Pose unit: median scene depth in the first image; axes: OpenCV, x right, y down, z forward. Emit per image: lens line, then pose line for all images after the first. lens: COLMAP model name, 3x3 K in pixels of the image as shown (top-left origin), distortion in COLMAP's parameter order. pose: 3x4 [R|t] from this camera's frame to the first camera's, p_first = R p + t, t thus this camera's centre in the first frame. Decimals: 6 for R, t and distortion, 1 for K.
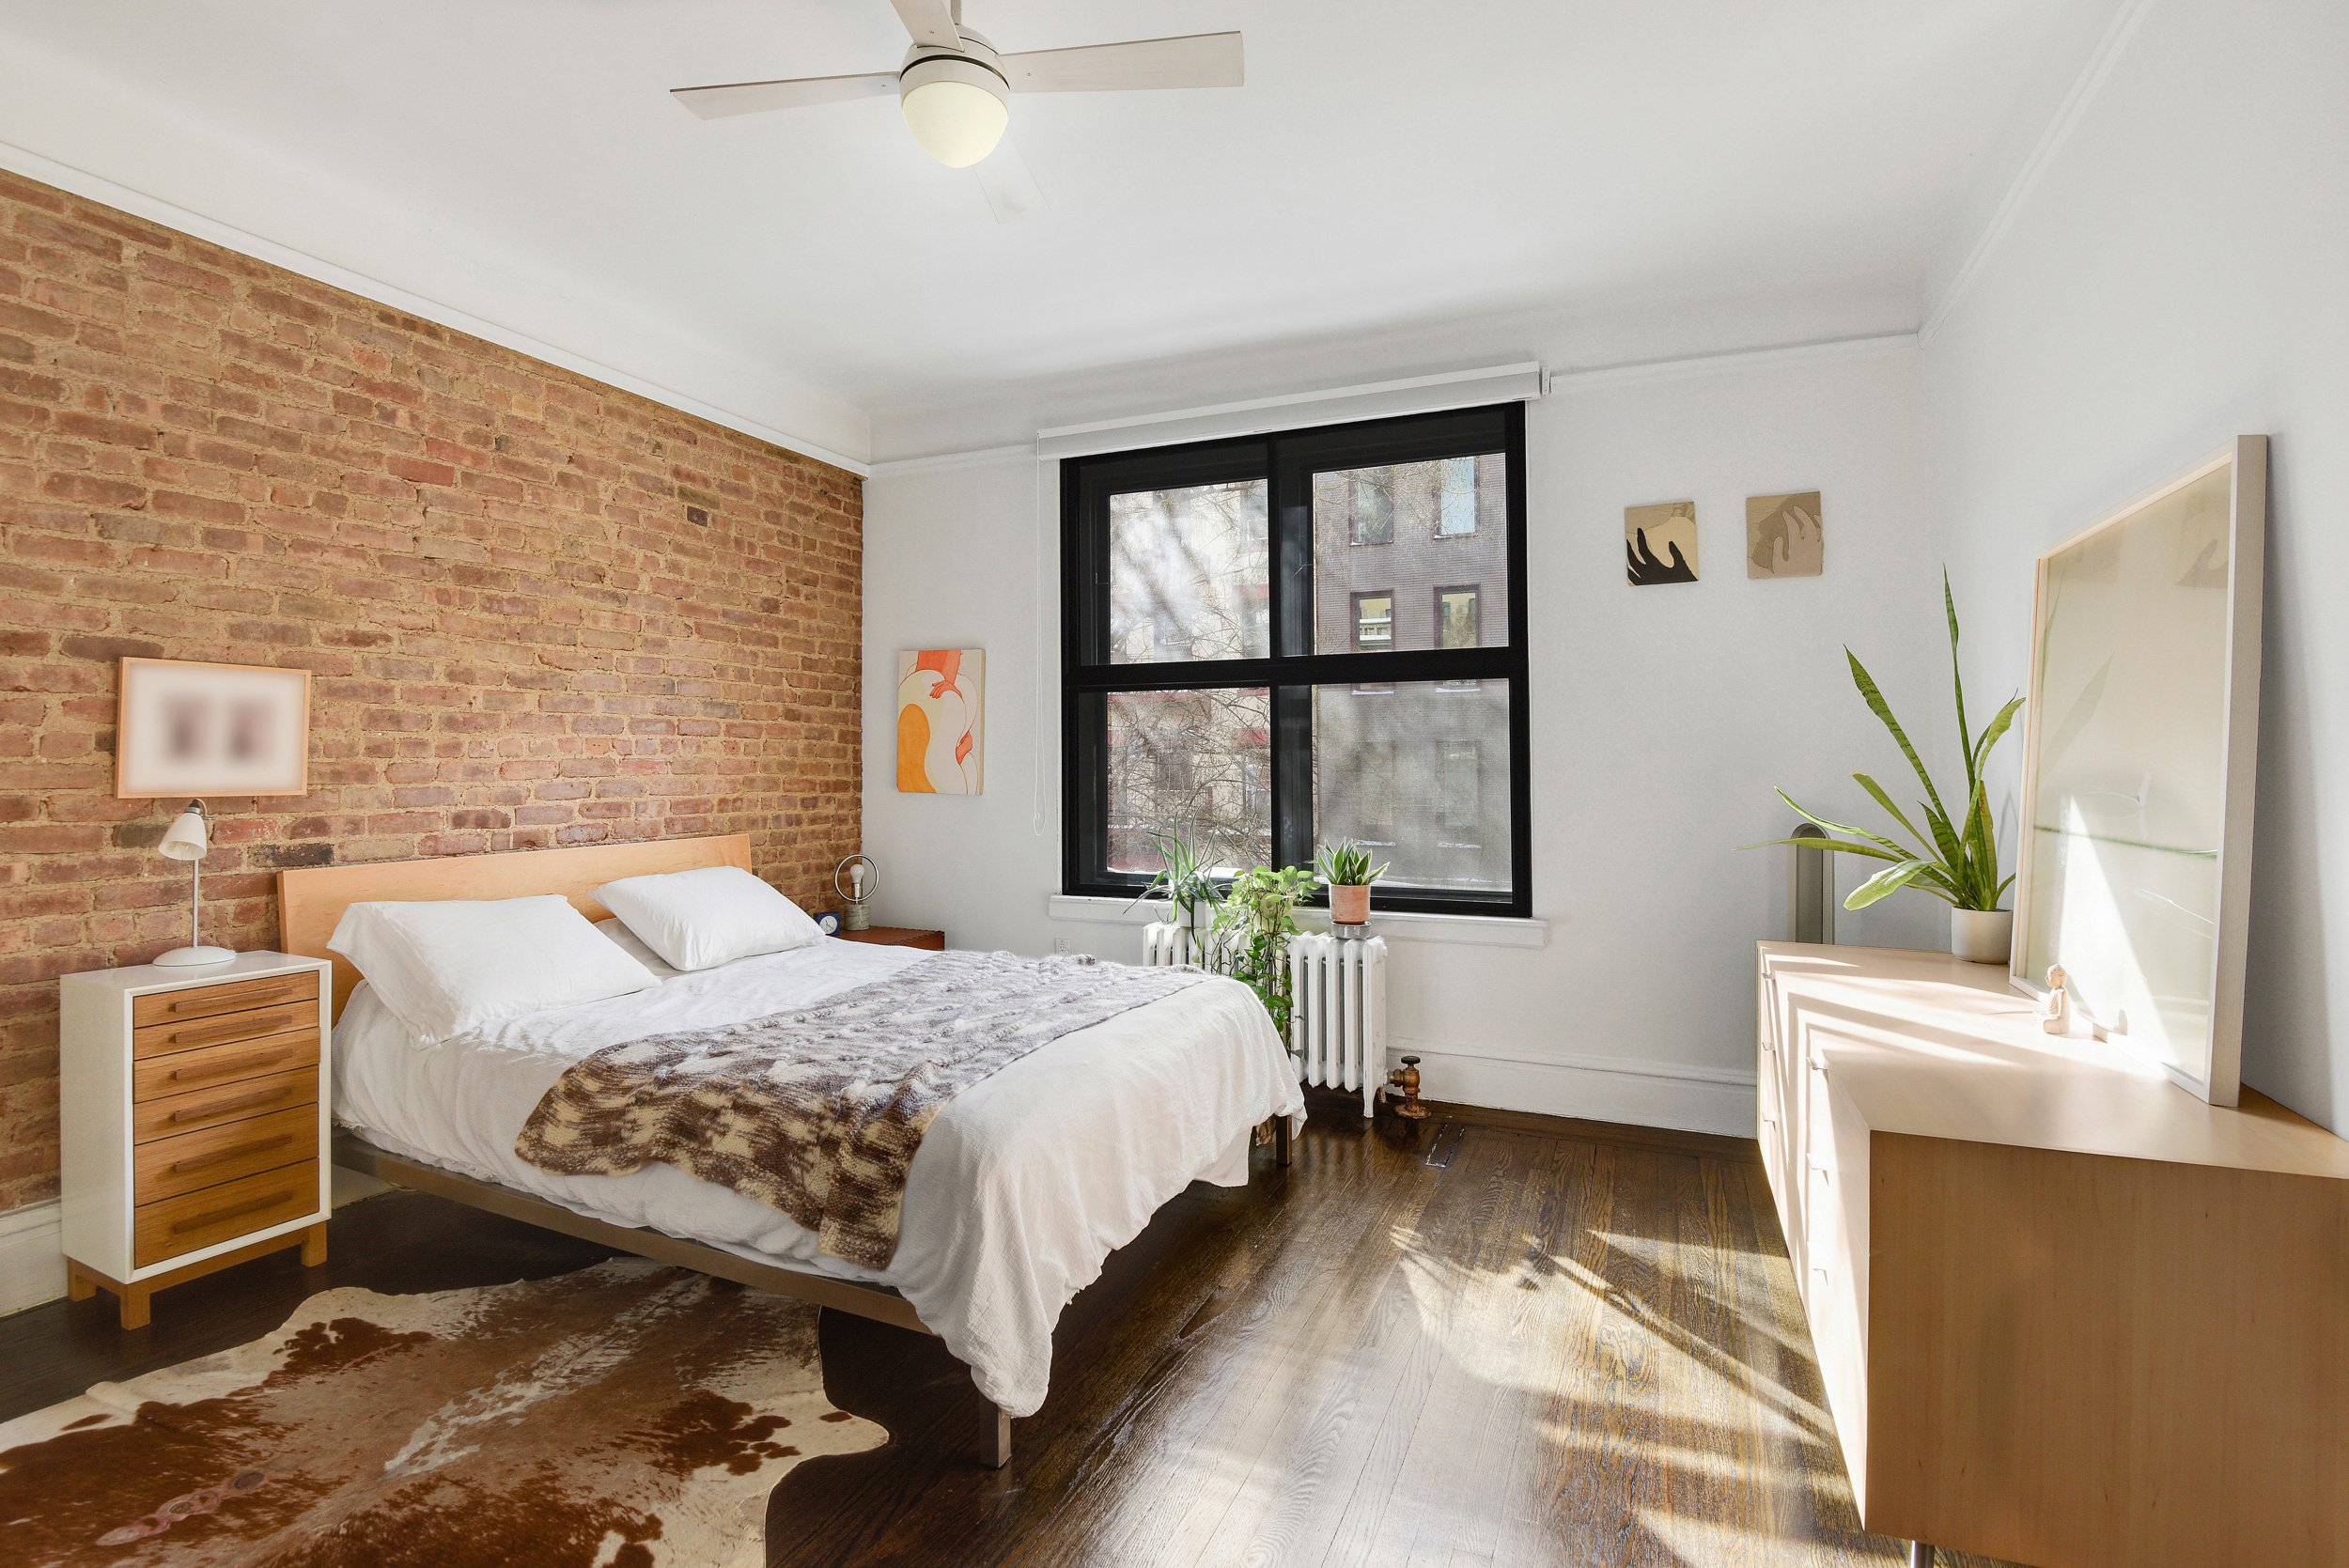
lens RADIAL K [[1125.9, 0, 1109.9], [0, 1125.9, 752.5], [0, 0, 1]] dist [-0.002687, -0.021072]
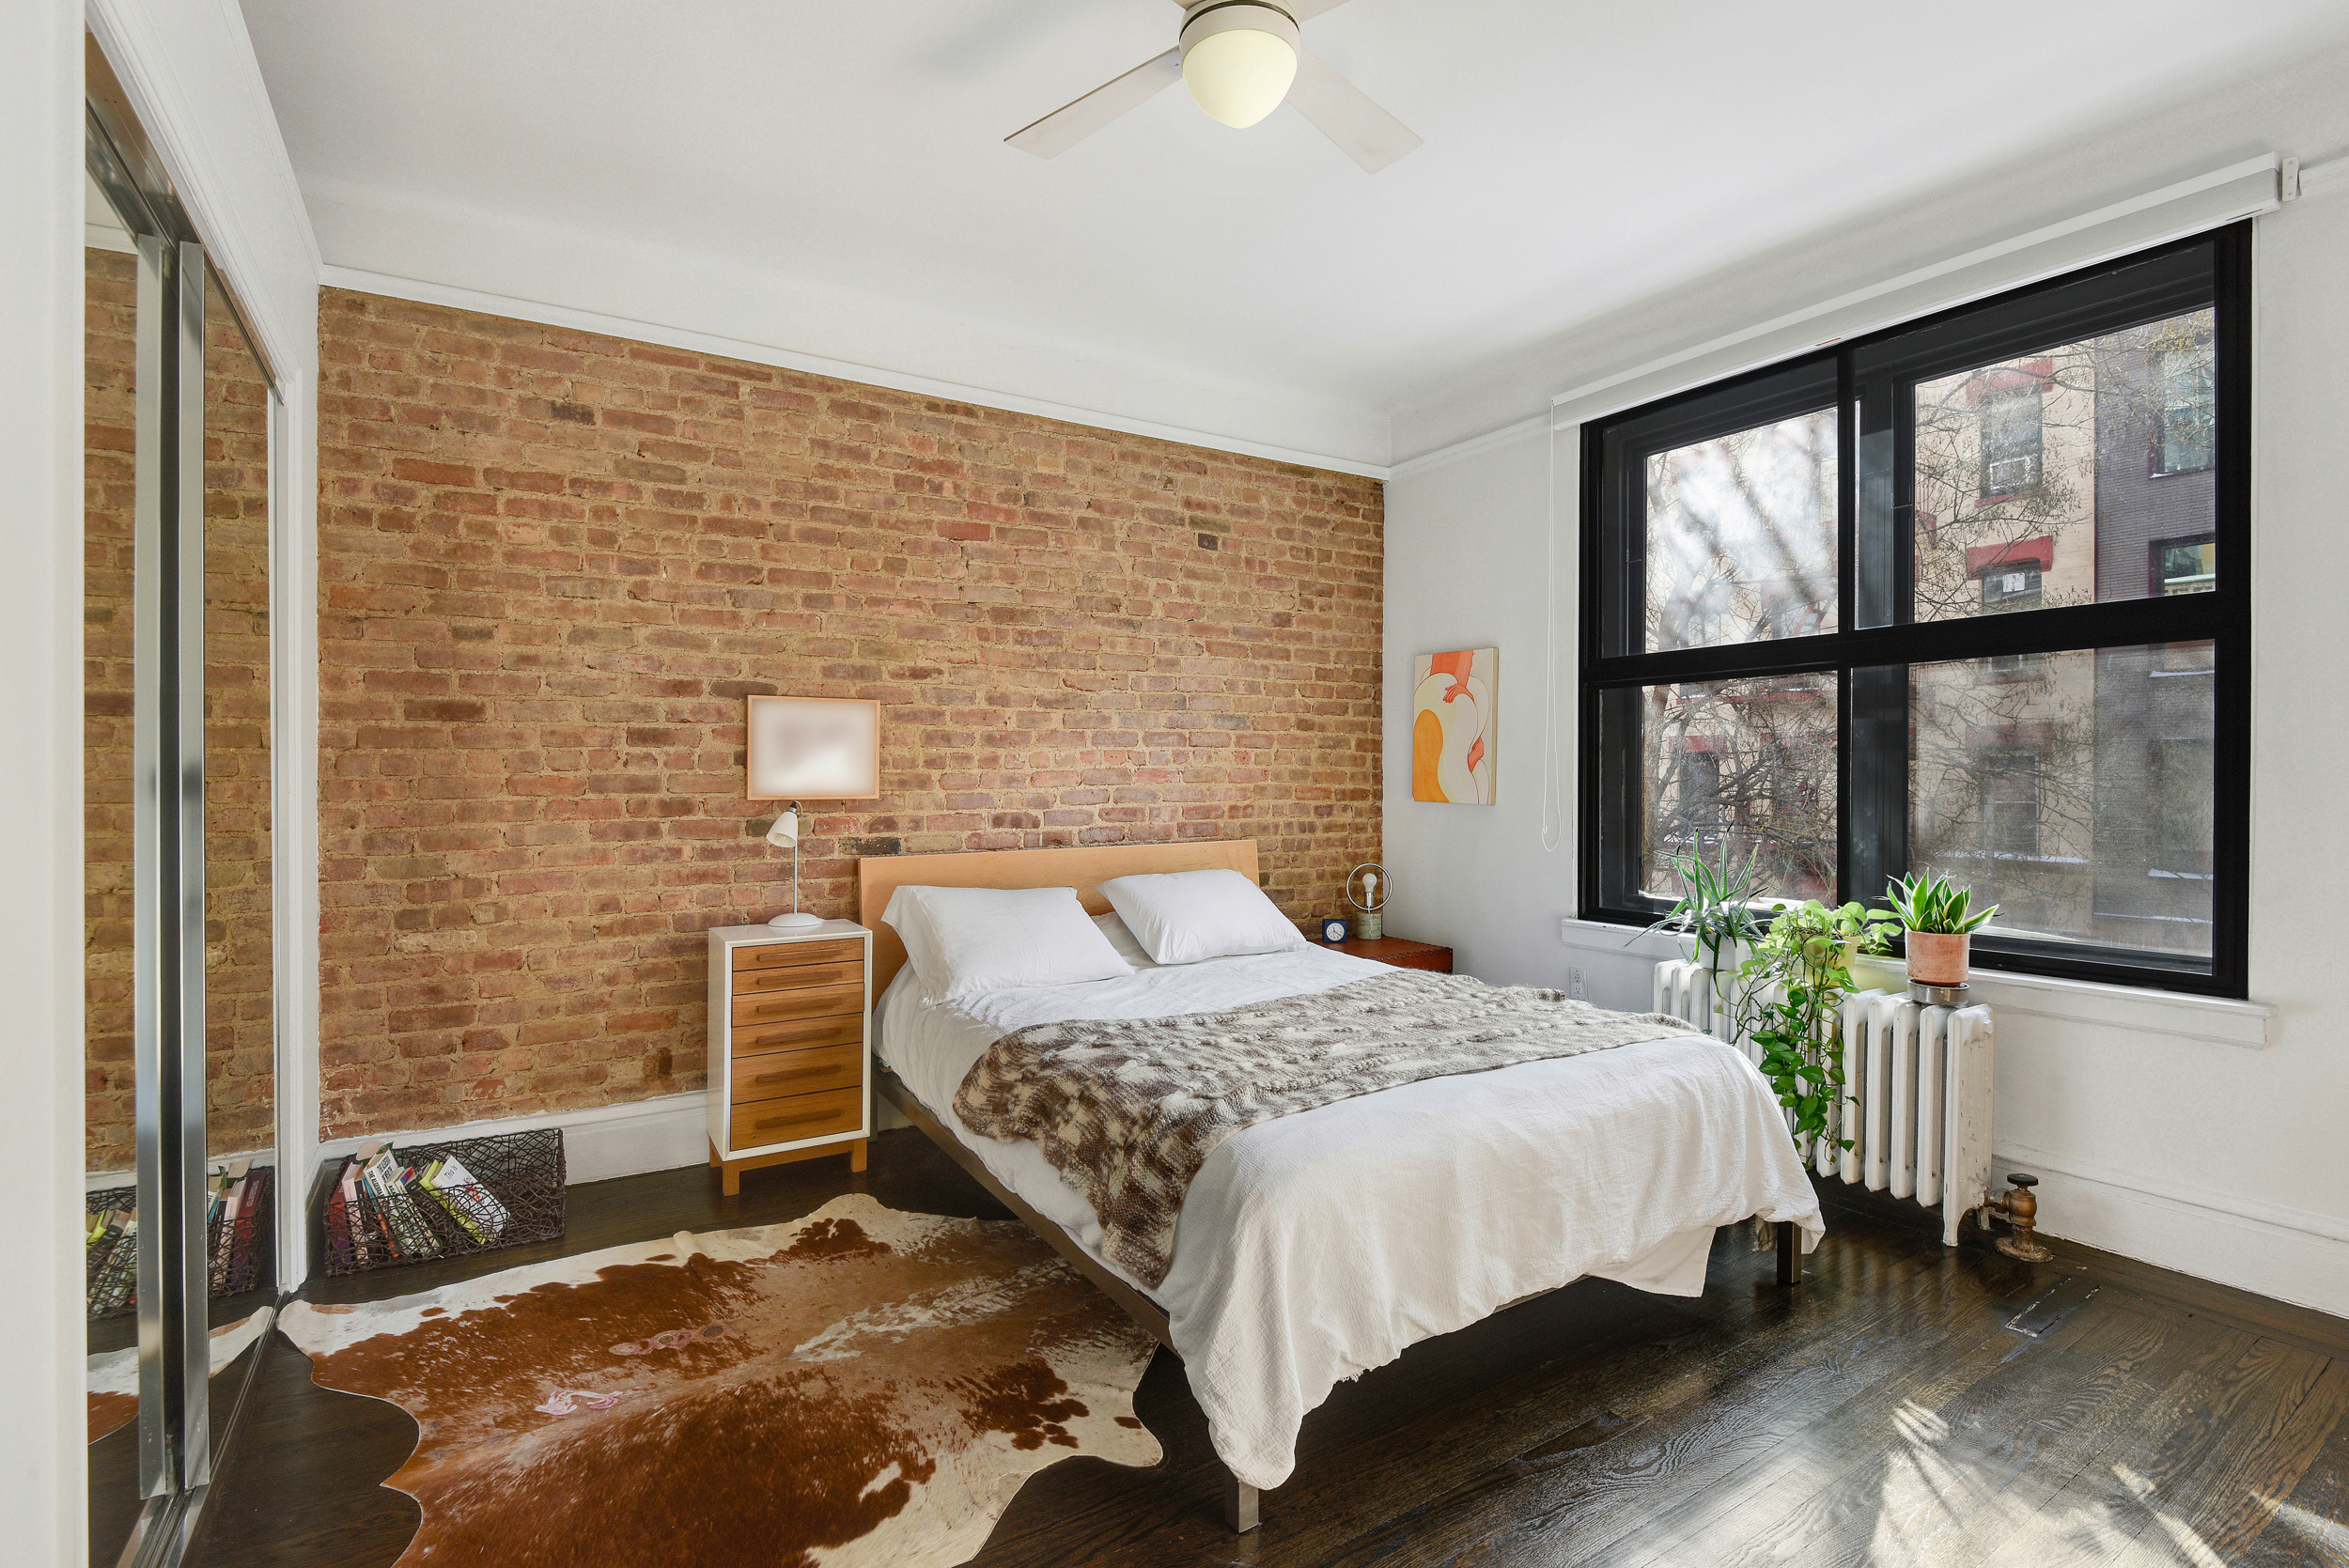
lens RADIAL K [[1079.4, 0, 1136.9], [0, 1079.4, 784.9], [0, 0, 1]] dist [0.026941, -0.043796]
pose [[0.835525, 0.002905, -0.549444, 0.198688], [0.009027, 0.999778, 0.019013, 0.001711], [0.549378, -0.020845, 0.835314, 0.137674]]
